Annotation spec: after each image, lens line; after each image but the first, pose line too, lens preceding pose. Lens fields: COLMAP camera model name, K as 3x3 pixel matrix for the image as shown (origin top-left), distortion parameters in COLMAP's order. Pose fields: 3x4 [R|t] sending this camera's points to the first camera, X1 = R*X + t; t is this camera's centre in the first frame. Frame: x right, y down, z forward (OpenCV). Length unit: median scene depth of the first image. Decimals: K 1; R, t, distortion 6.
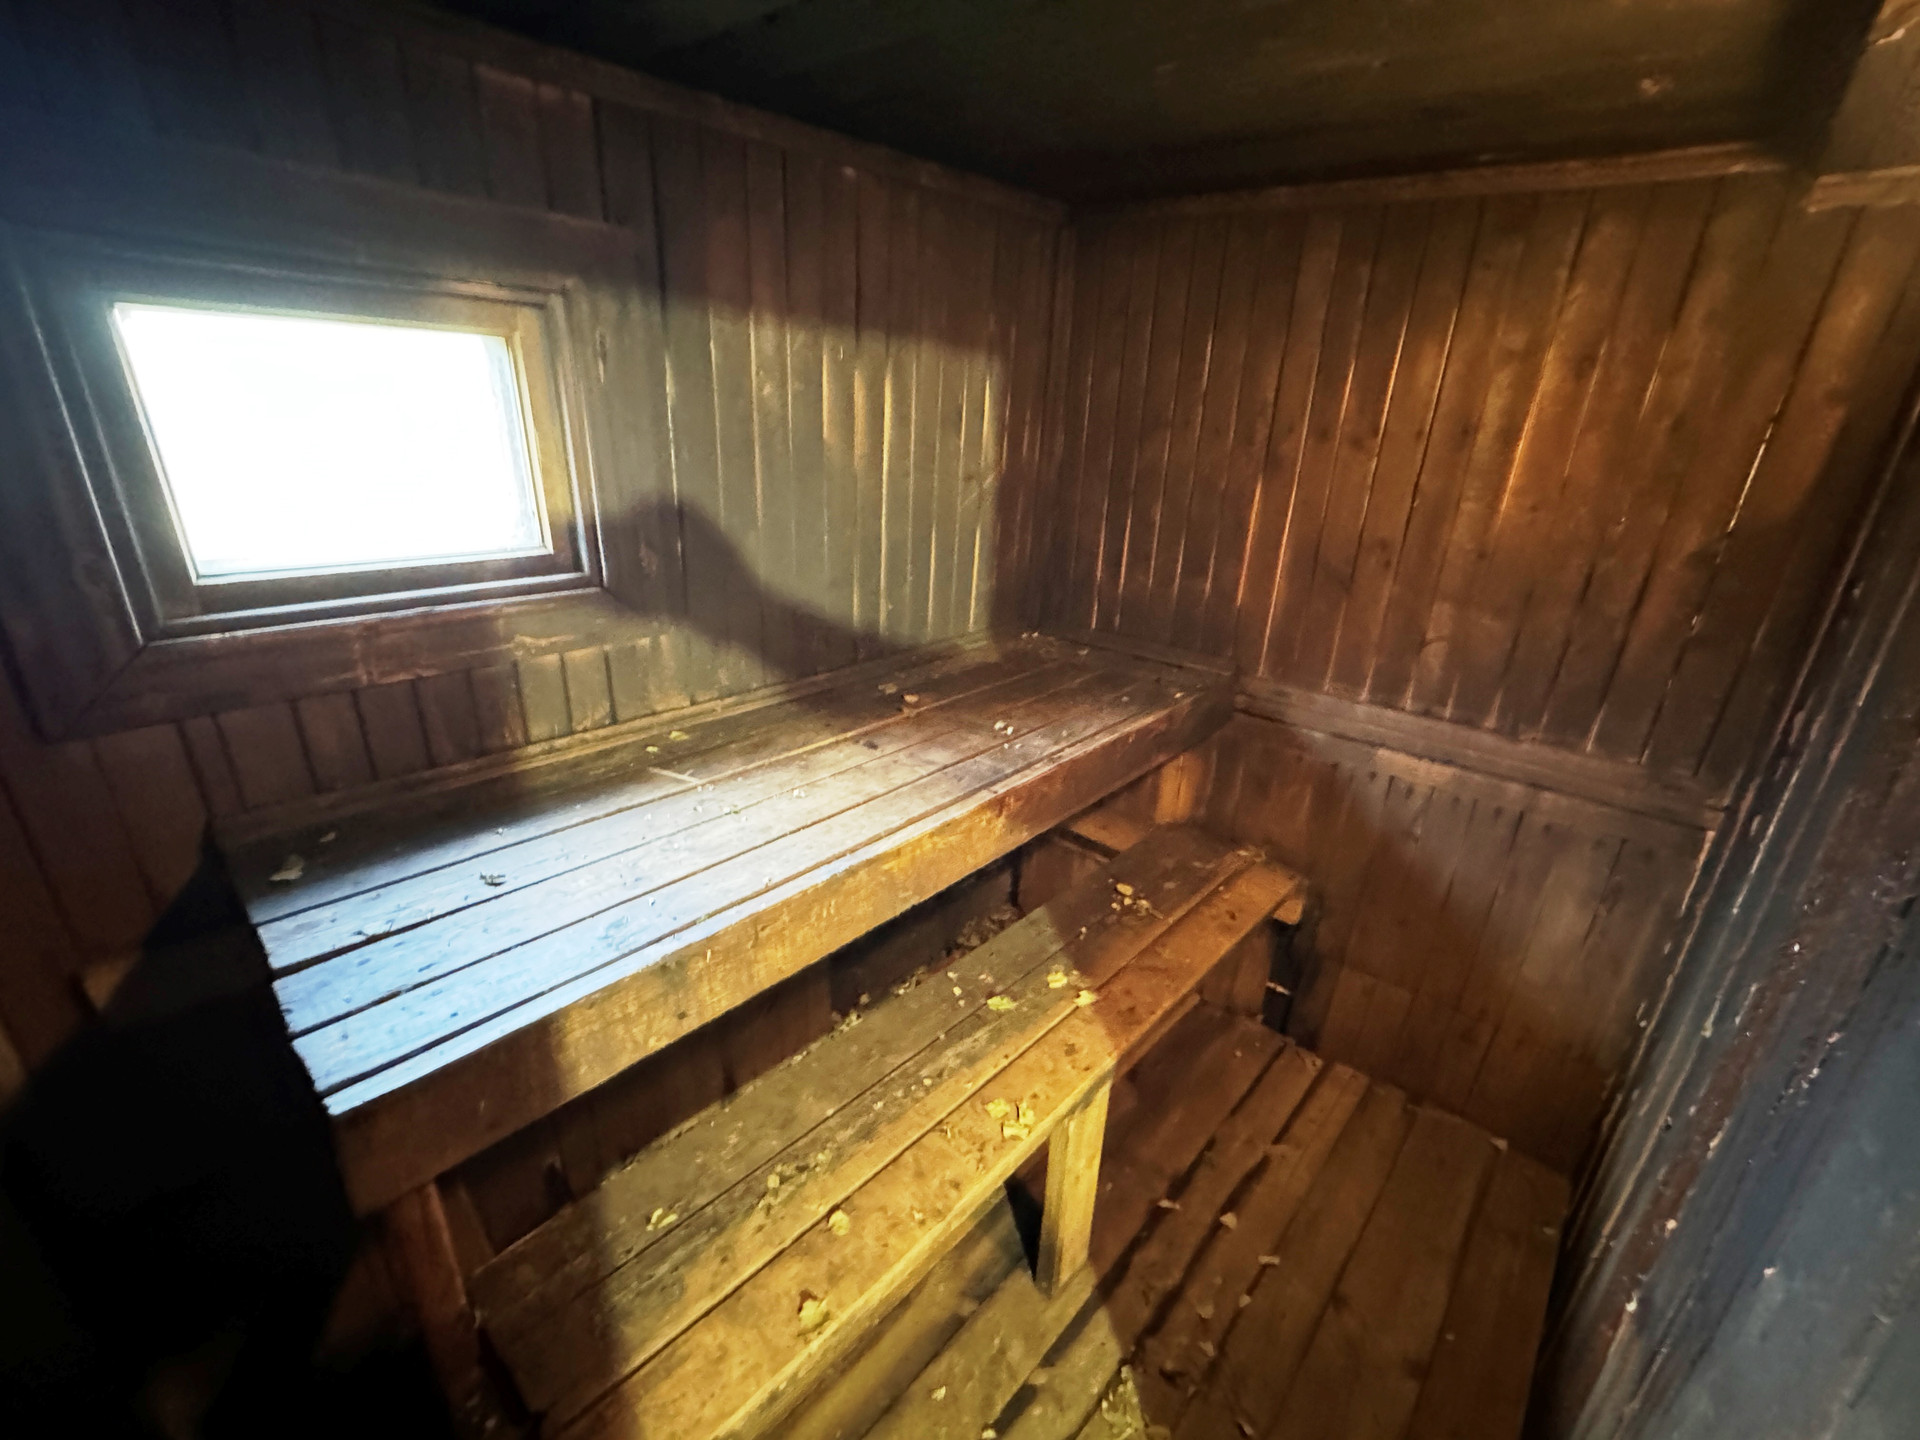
lens RADIAL K [[764.8, 0, 955.2], [0, 764.8, 720.3], [0, 0, 1]] dist [-0.000866, 0.000217]
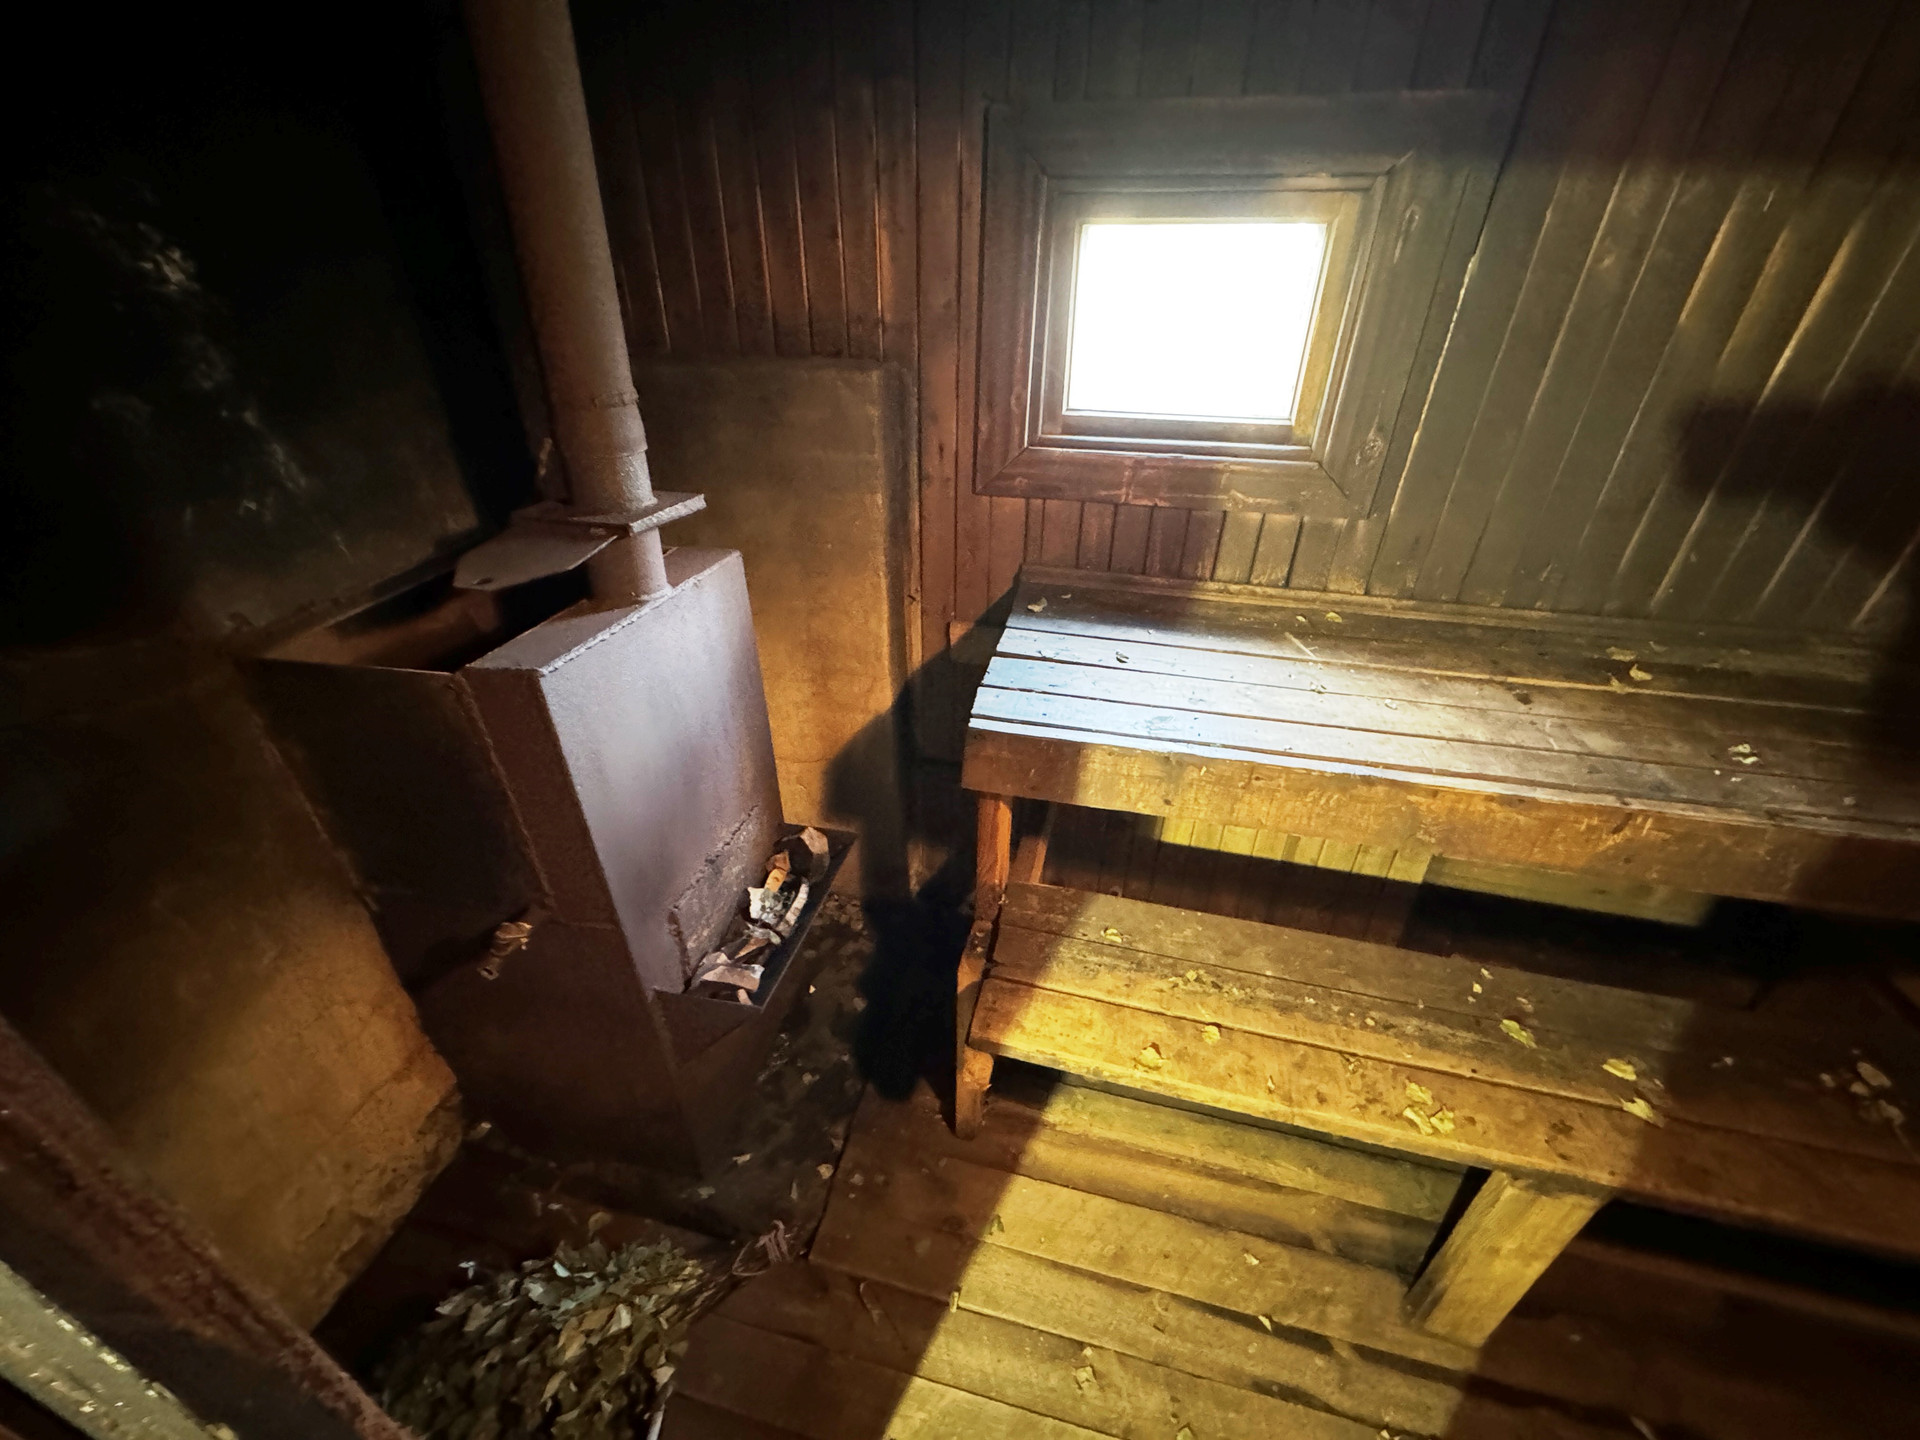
lens RADIAL K [[765.6, 0, 957.0], [0, 765.6, 719.0], [0, 0, 1]] dist [-0.002577, 0.000461]
pose [[0.503687, 0.419318, -0.755296, 0.261932], [-0.303996, 0.904412, 0.299375, -0.011737], [0.808632, 0.078816, 0.583011, -0.032289]]
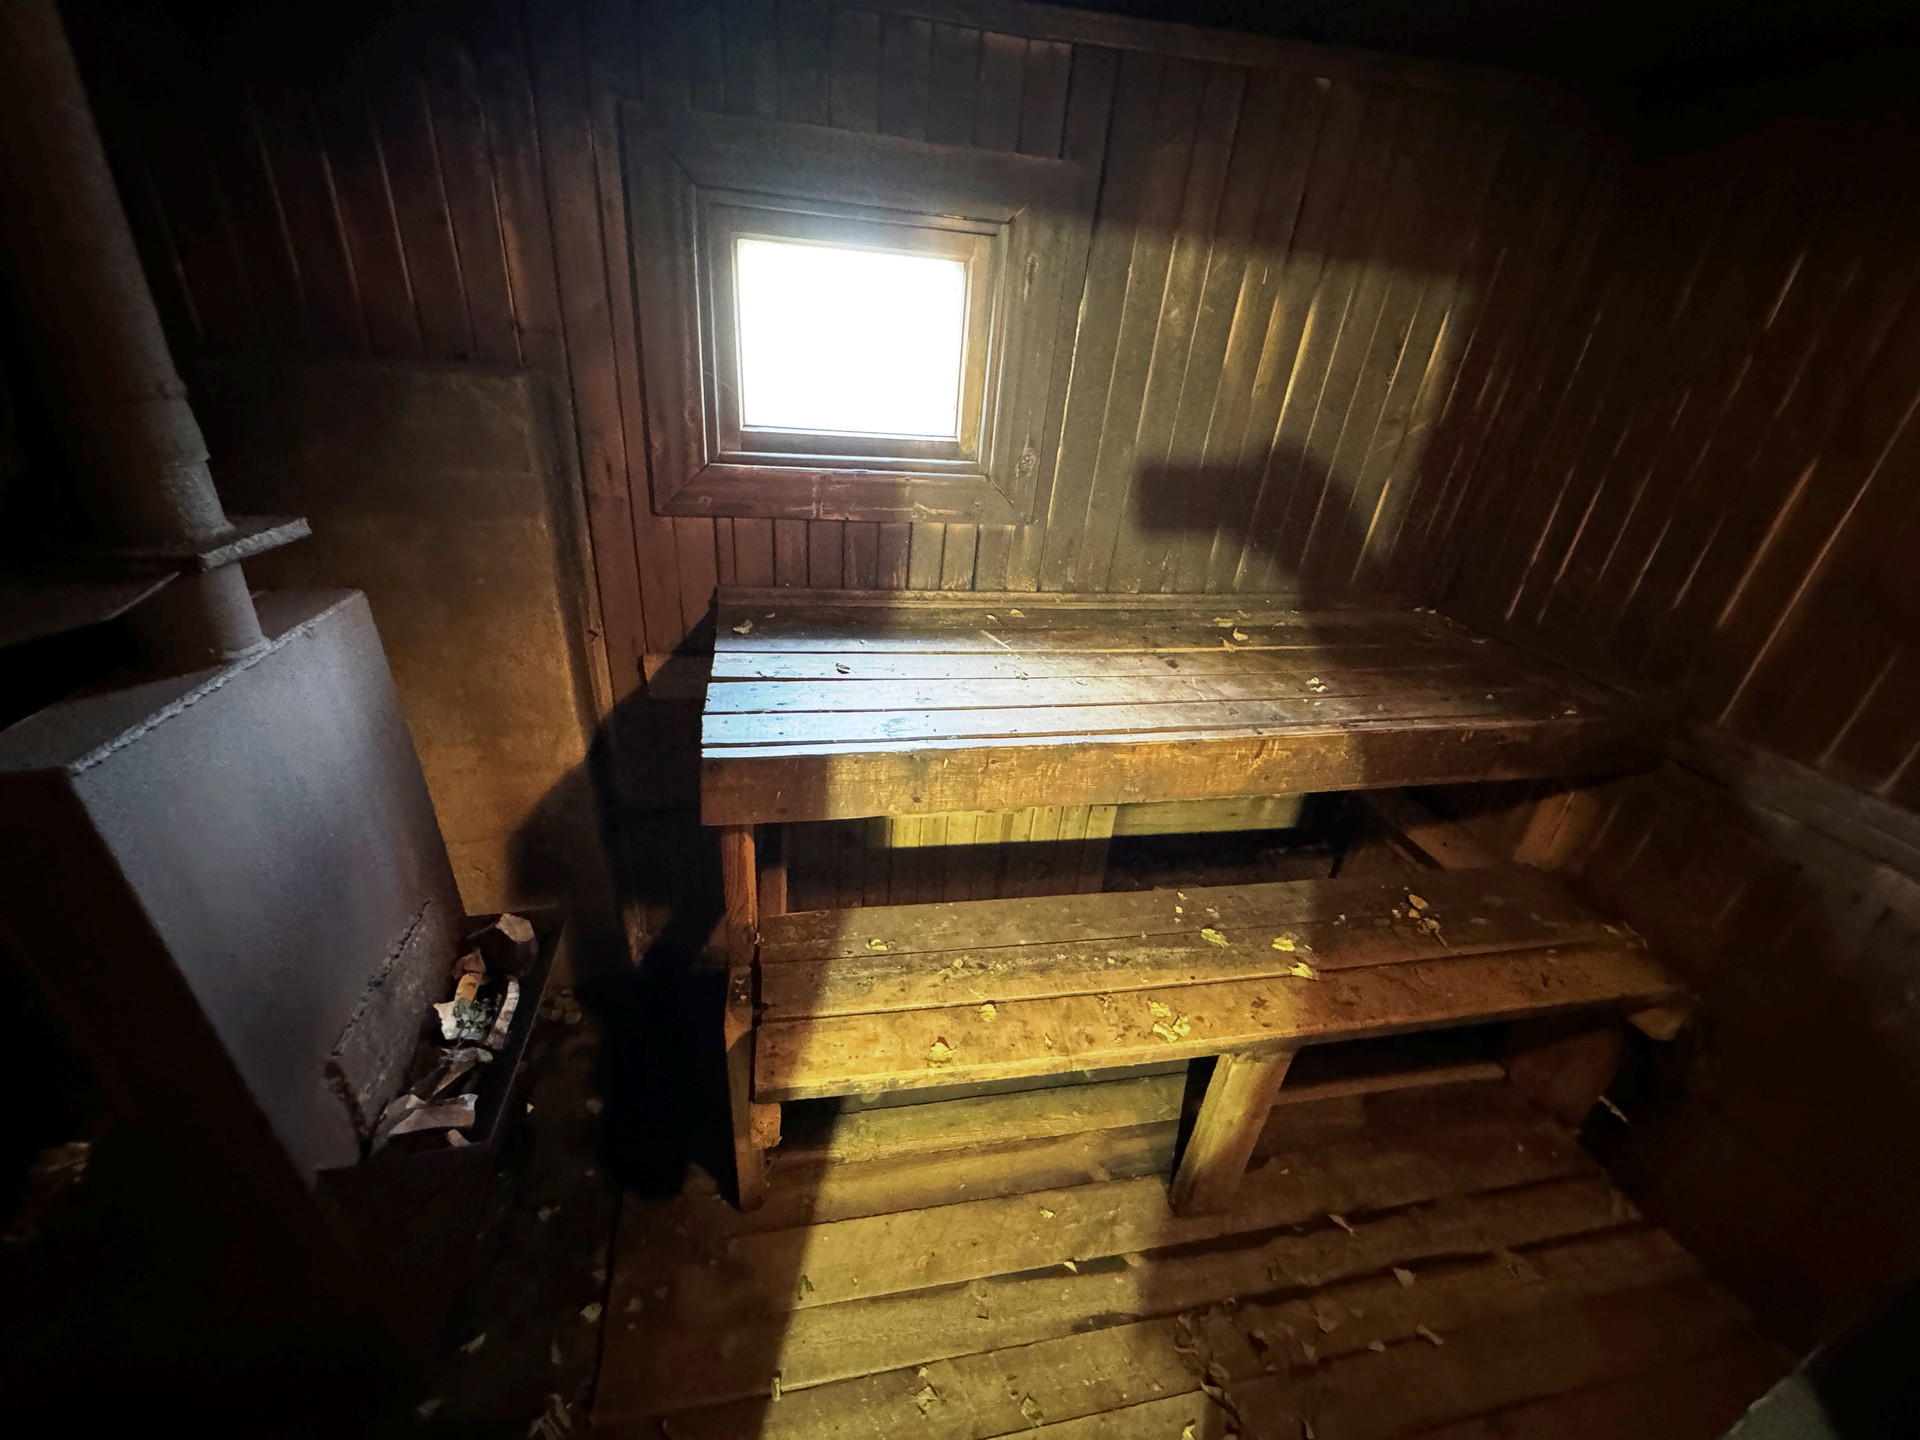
lens RADIAL K [[765.6, 0, 957.0], [0, 765.6, 719.0], [0, 0, 1]] dist [-0.002577, 0.000461]
pose [[0.819886, 0.293781, -0.491406, 0.212013], [-0.255429, 0.955851, 0.145273, 0.031631], [0.512389, 0.006412, 0.858729, -0.065955]]
